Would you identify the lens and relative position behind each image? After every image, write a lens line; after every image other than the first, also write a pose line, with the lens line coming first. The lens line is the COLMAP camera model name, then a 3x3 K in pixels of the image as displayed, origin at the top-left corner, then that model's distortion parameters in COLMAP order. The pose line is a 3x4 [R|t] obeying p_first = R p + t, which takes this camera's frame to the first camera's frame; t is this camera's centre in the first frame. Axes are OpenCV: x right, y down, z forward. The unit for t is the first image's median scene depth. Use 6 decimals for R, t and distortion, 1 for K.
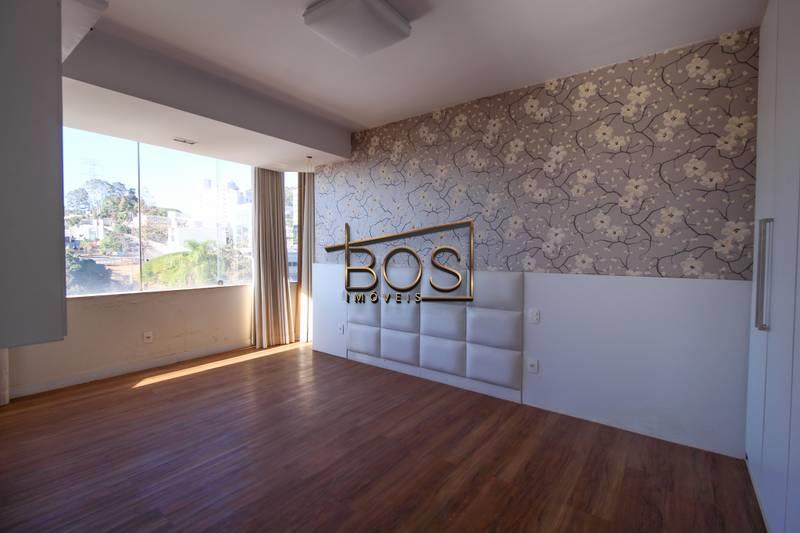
lens RADIAL K [[369.2, 0, 402.1], [0, 369.2, 264.0], [0, 0, 1]] dist [0.029755, -0.018085]
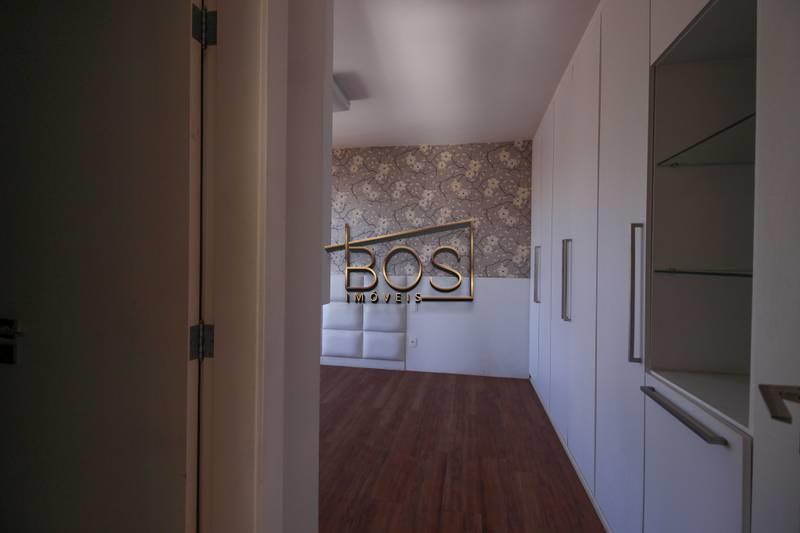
lens RADIAL K [[369.2, 0, 402.1], [0, 369.2, 264.0], [0, 0, 1]] dist [0.029755, -0.018085]
pose [[0.896155, 0.002052, 0.443737, -0.365613], [0.007534, 0.999775, -0.019838, 0.005105], [-0.443677, 0.021121, 0.895938, -0.295329]]
